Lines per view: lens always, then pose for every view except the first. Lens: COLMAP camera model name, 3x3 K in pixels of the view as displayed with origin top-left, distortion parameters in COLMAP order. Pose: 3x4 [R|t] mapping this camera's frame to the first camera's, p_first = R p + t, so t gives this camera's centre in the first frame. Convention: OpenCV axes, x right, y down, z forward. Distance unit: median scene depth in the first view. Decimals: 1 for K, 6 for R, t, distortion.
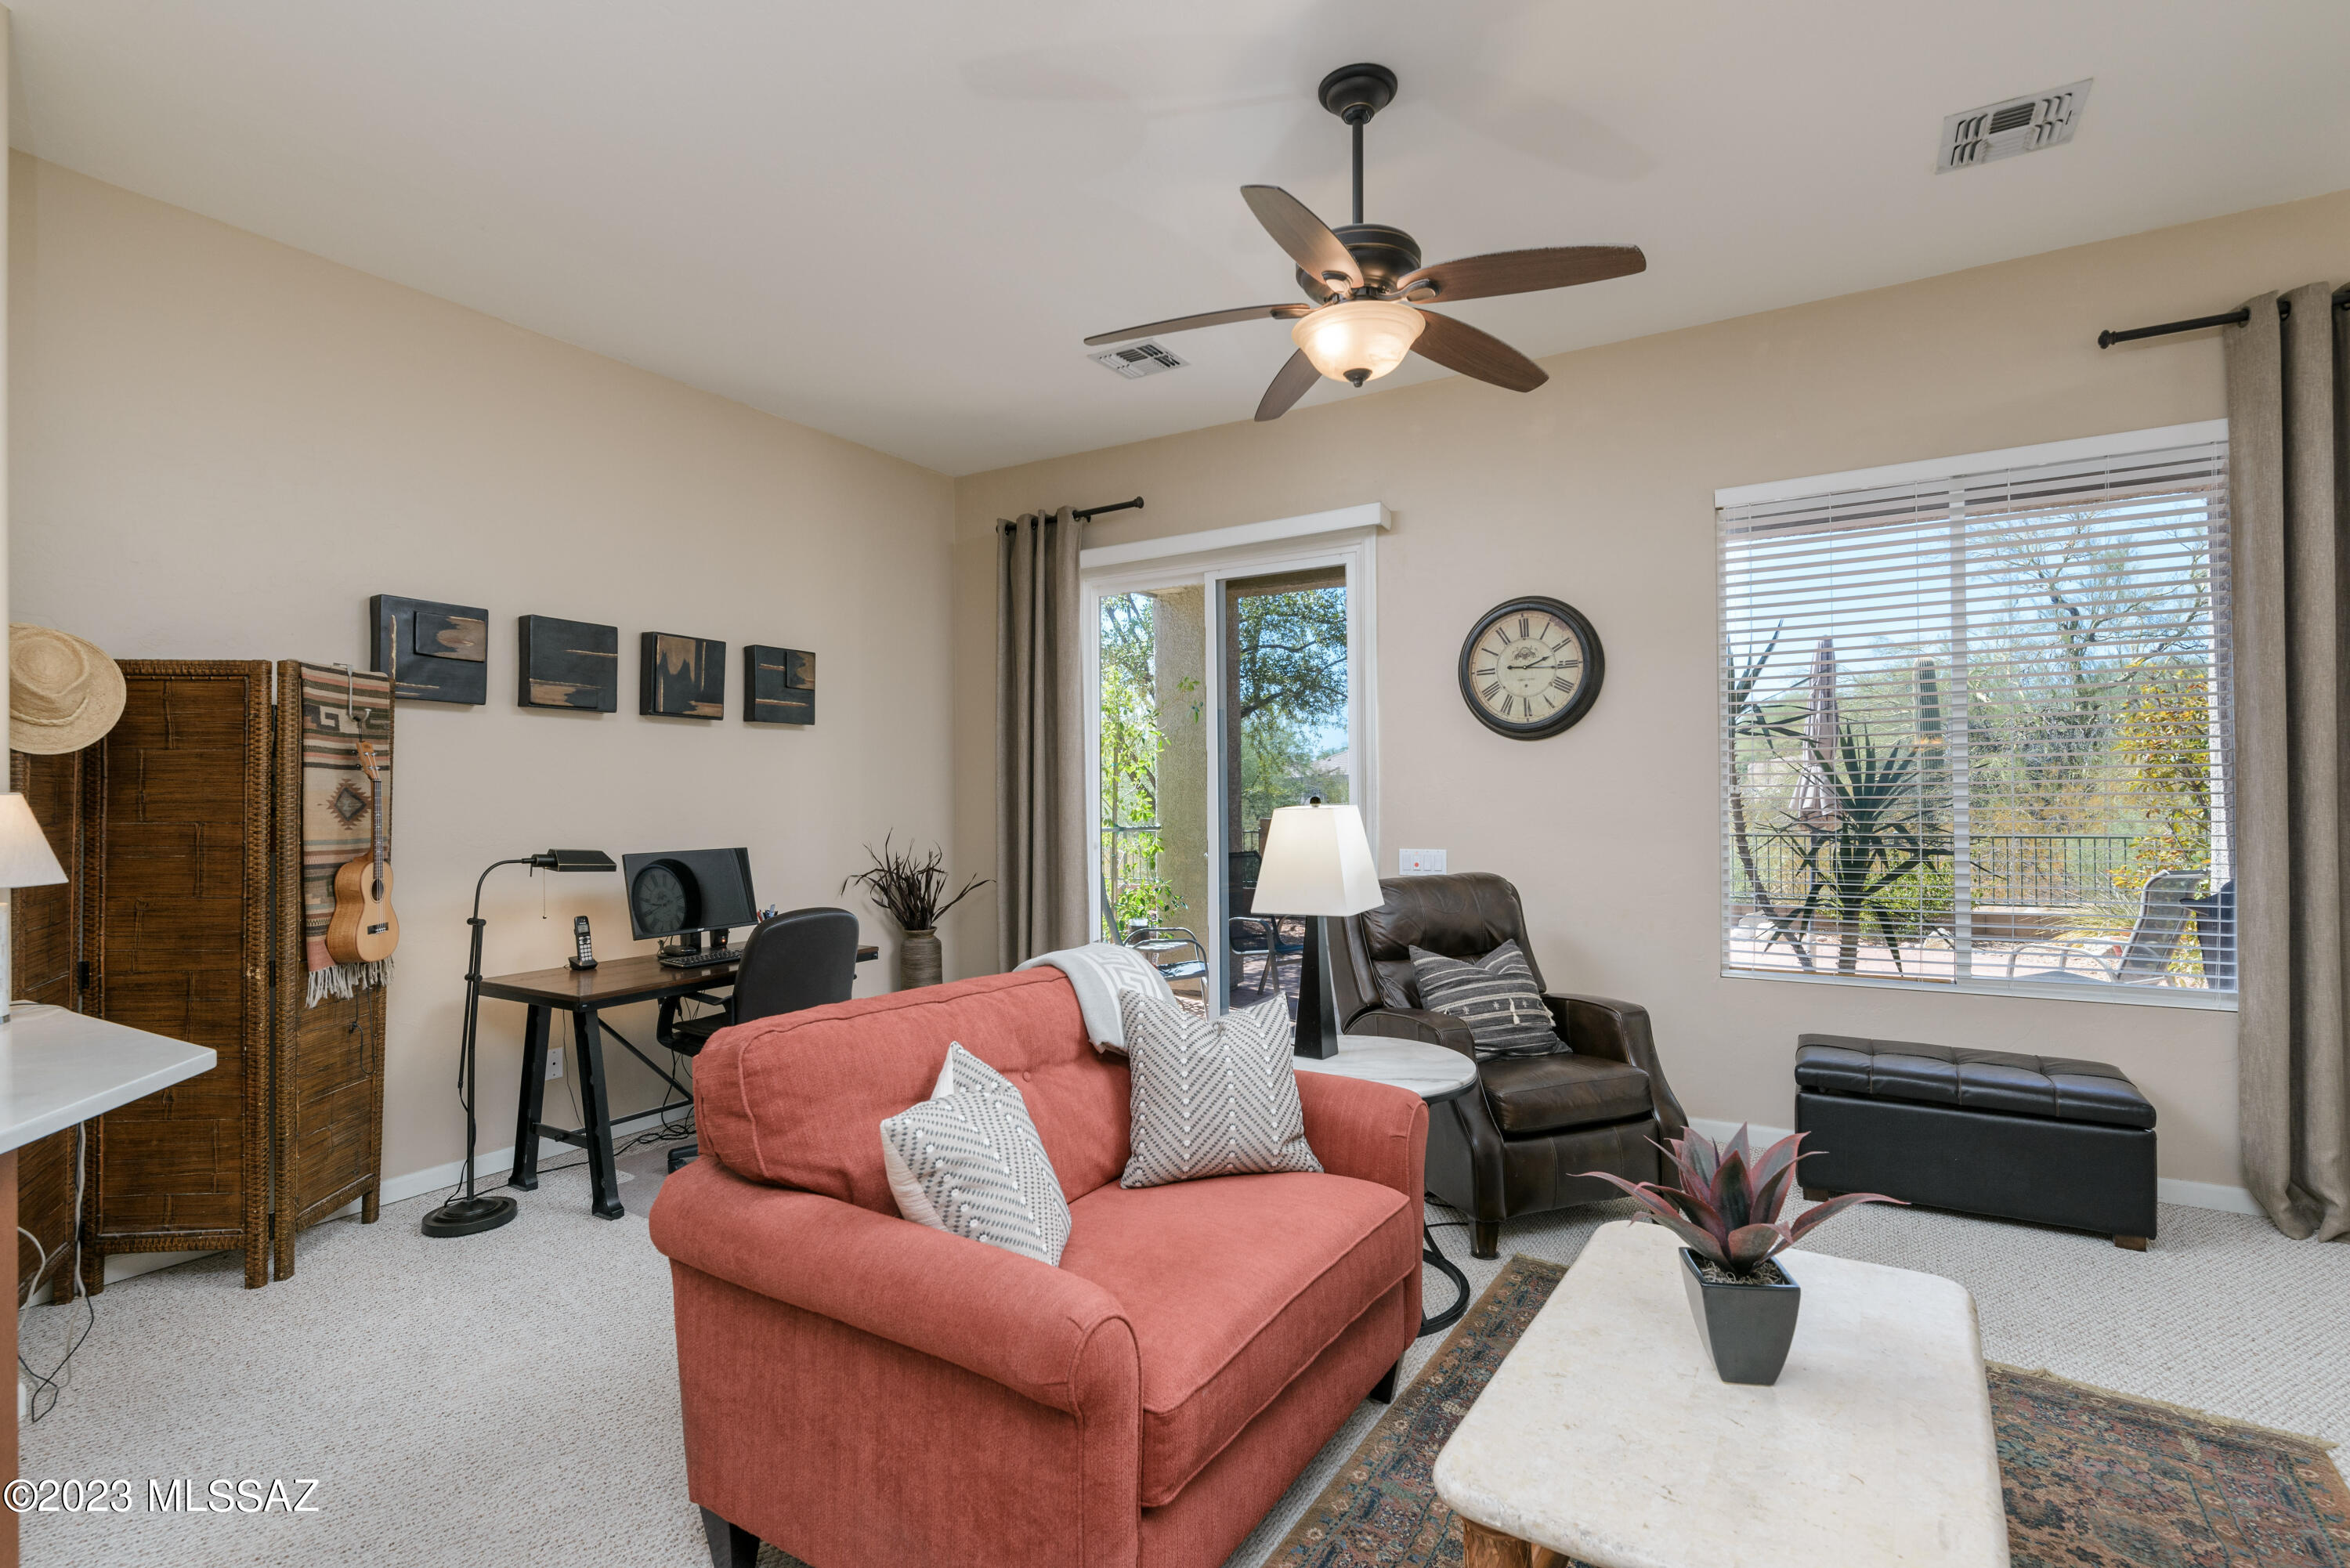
lens RADIAL K [[1110.7, 0, 1179.6], [0, 1110.7, 789.2], [0, 0, 1]] dist [0.000449, -0.000354]
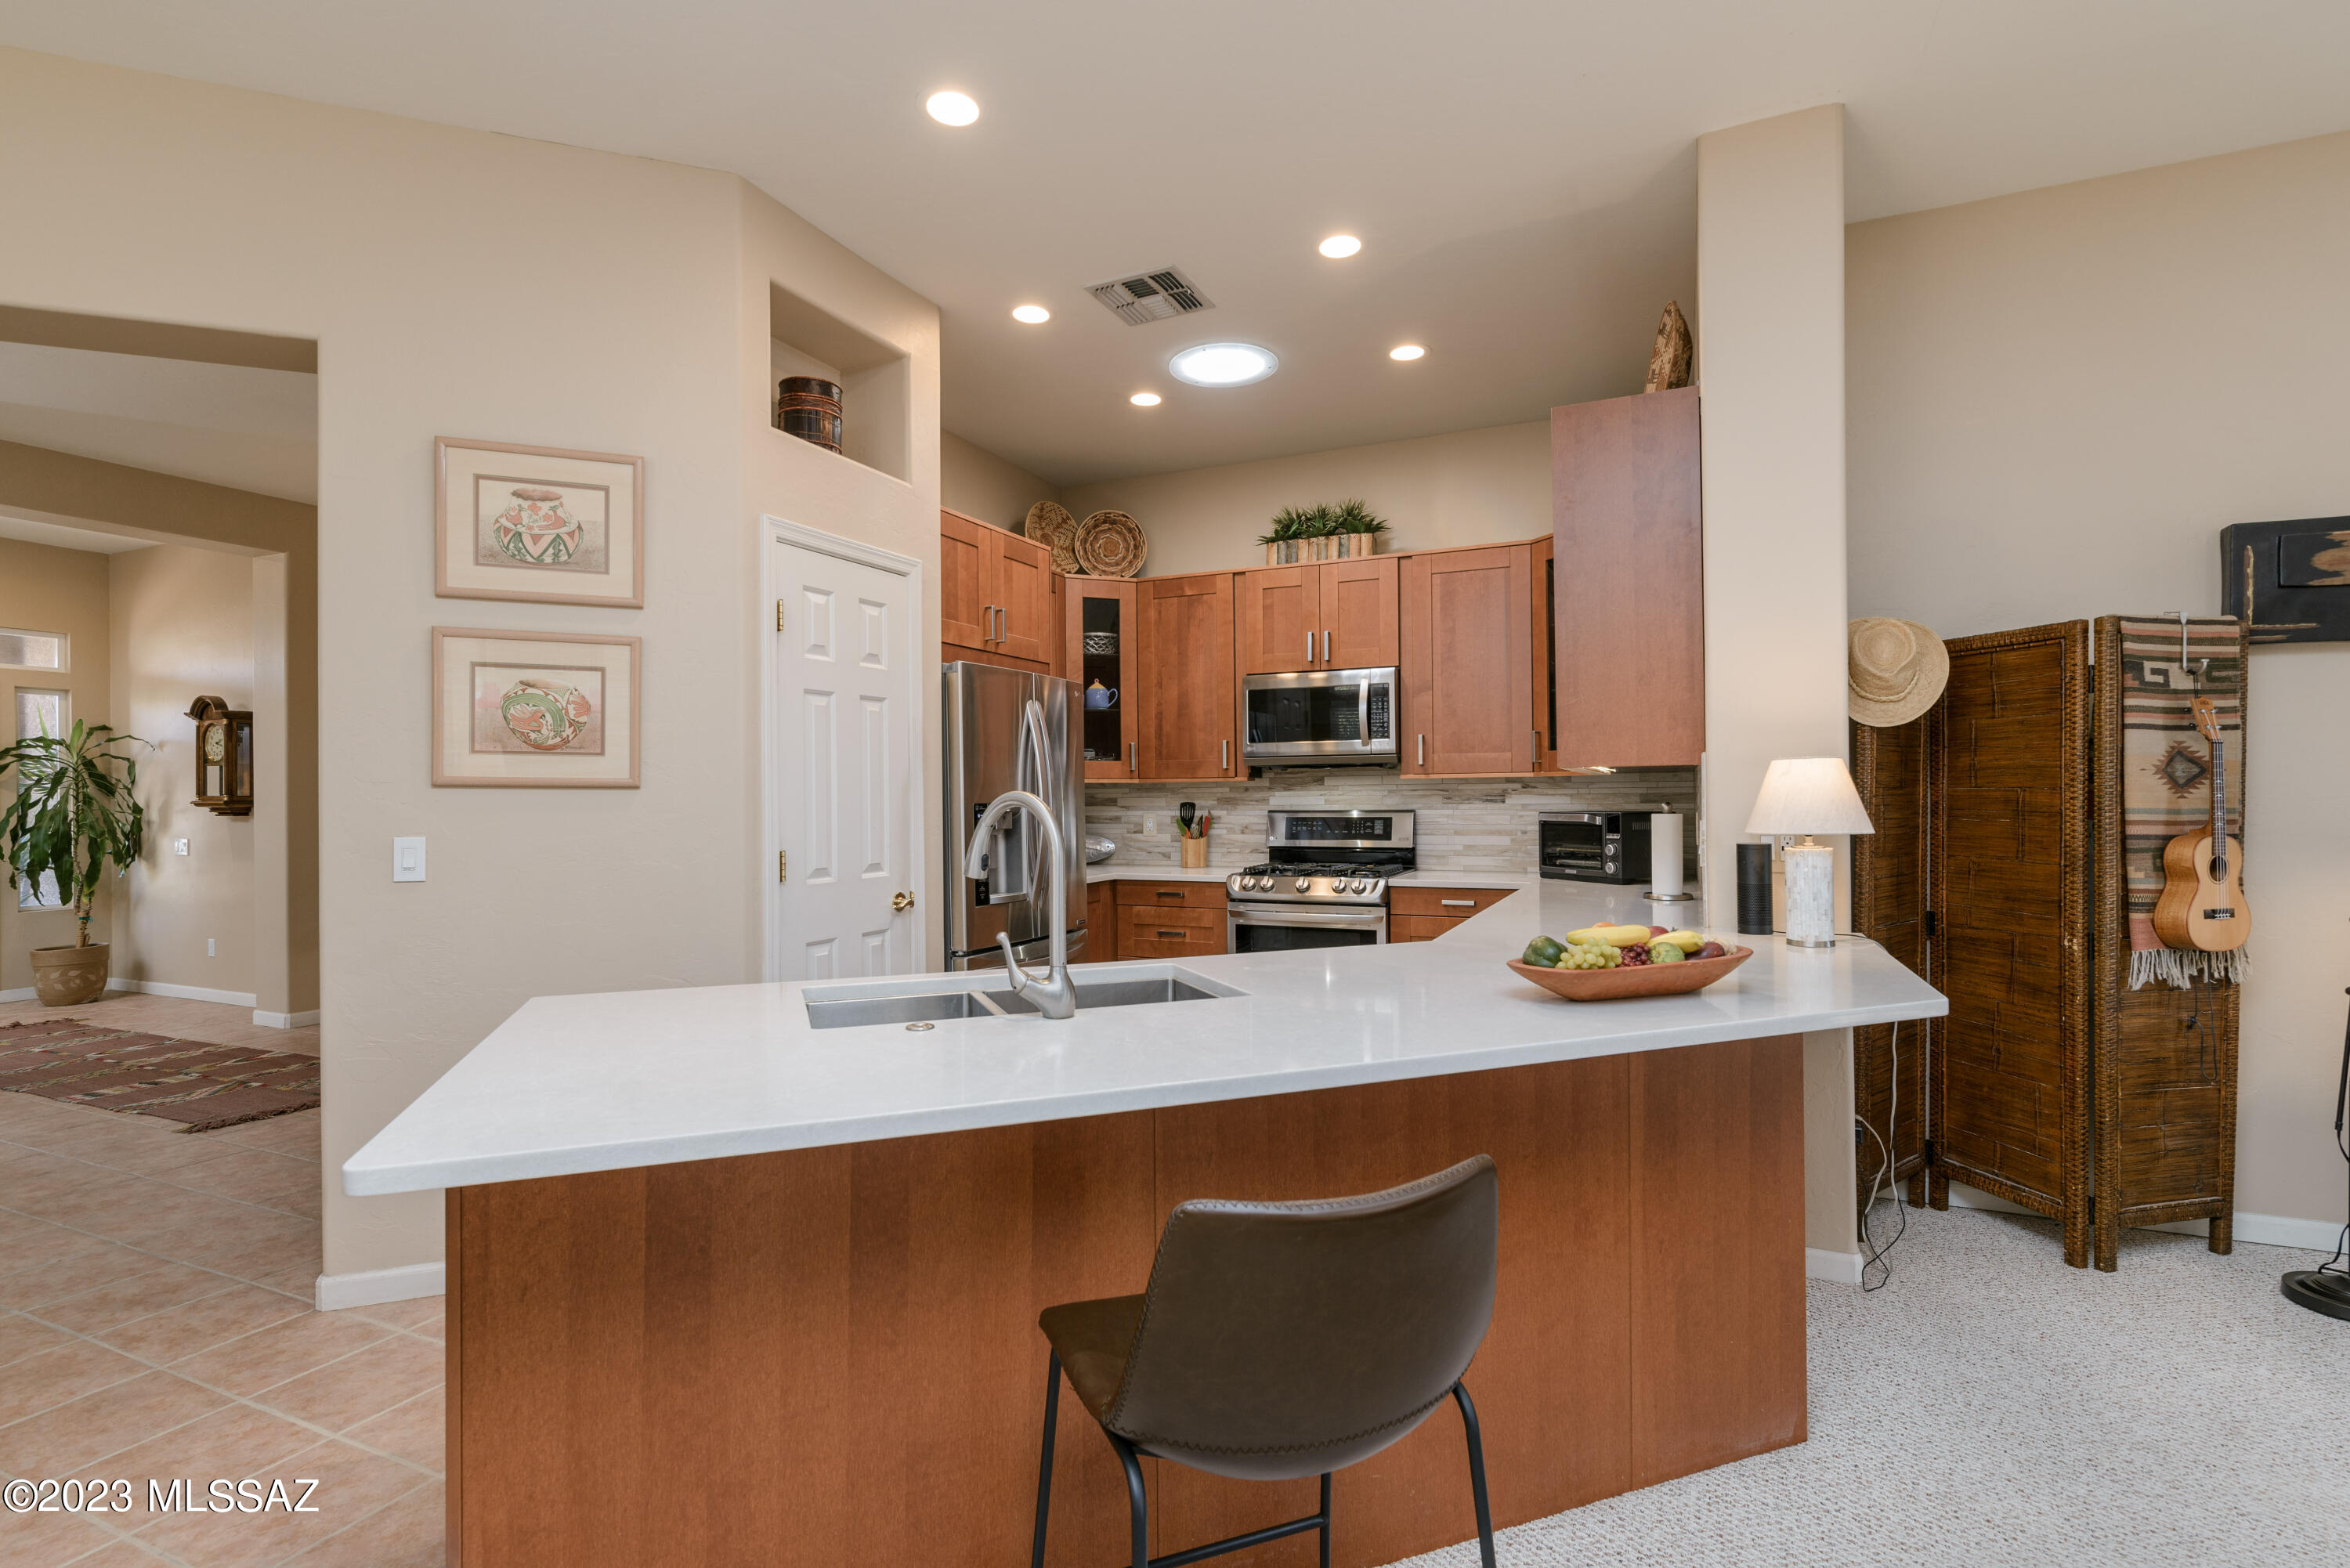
lens RADIAL K [[1110.7, 0, 1177.0], [0, 1110.7, 791.7], [0, 0, 1]] dist [0.000449, -0.000354]
pose [[0.112414, 0.003856, -0.993654, 0.042163], [0.010948, 0.999927, 0.005119, 0.018410], [0.993601, -0.011454, 0.112364, 0.107584]]
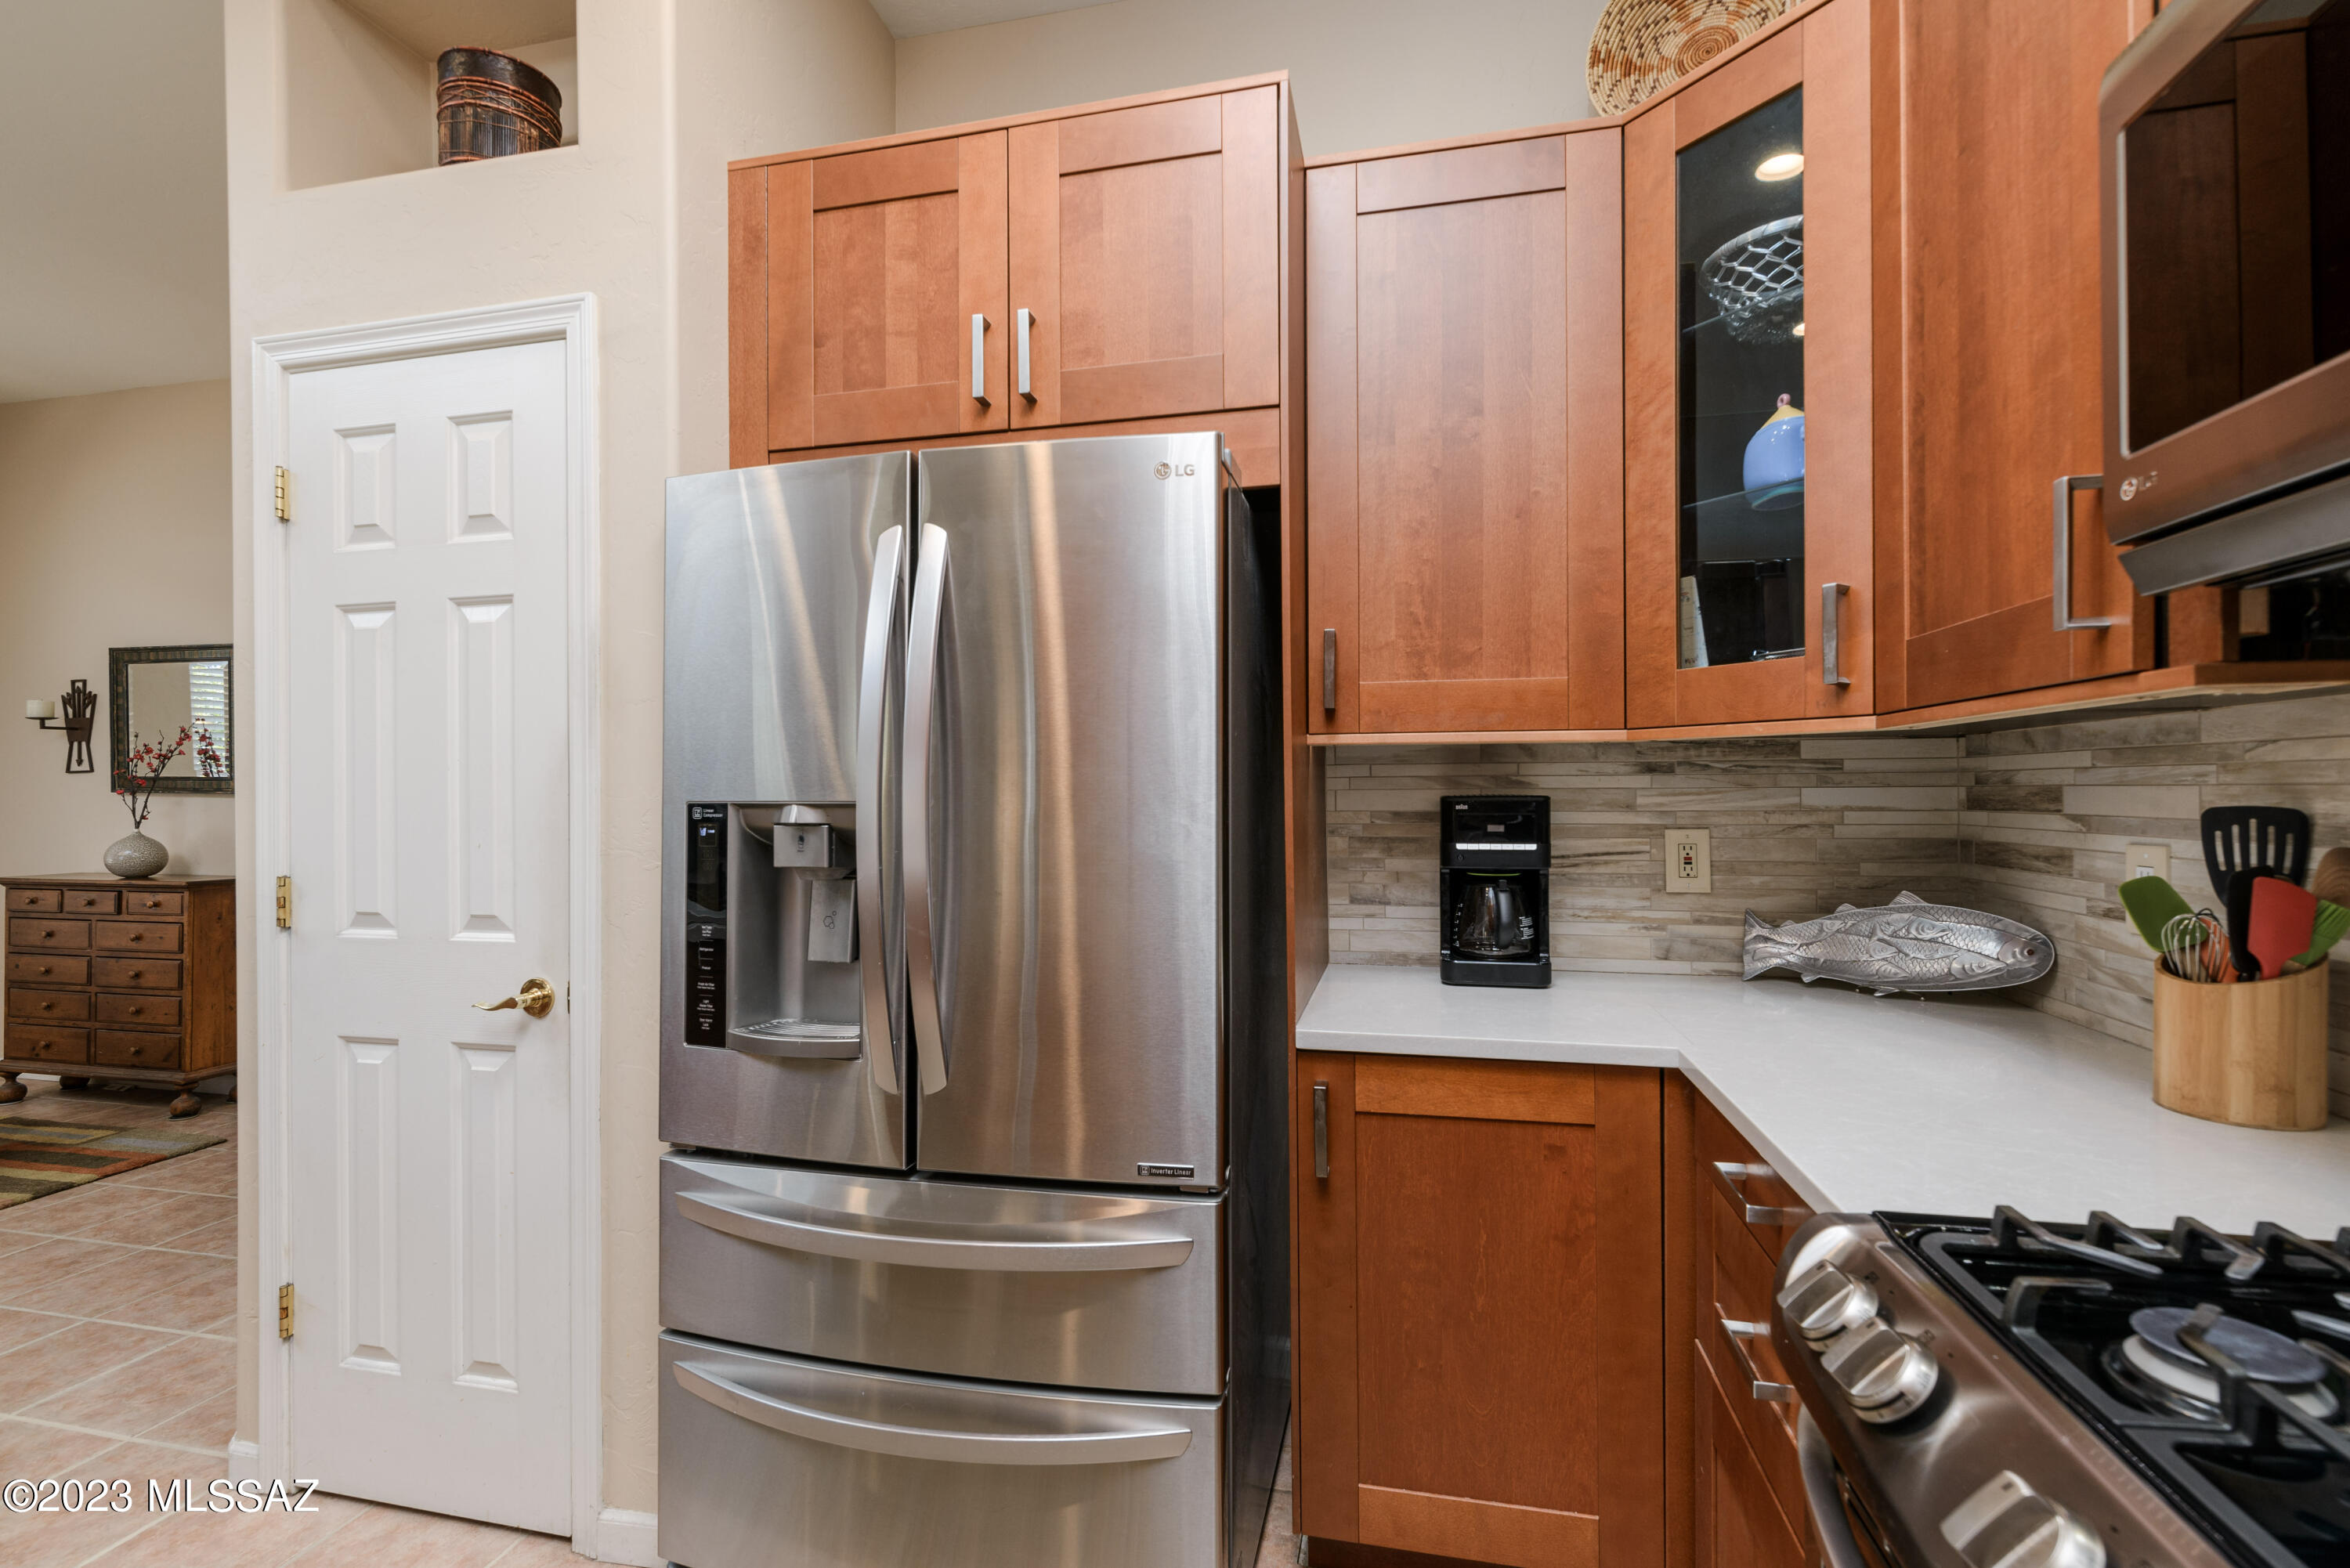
lens RADIAL K [[1045.0, 0, 1183.2], [0, 1045.0, 789.6], [0, 0, 1]] dist [0.000534, -0.001350]
pose [[-0.951368, 0.014759, -0.307702, -1.305303], [0.016063, 0.999870, -0.001705, 0.033939], [0.307637, -0.006565, -0.951481, 0.574233]]
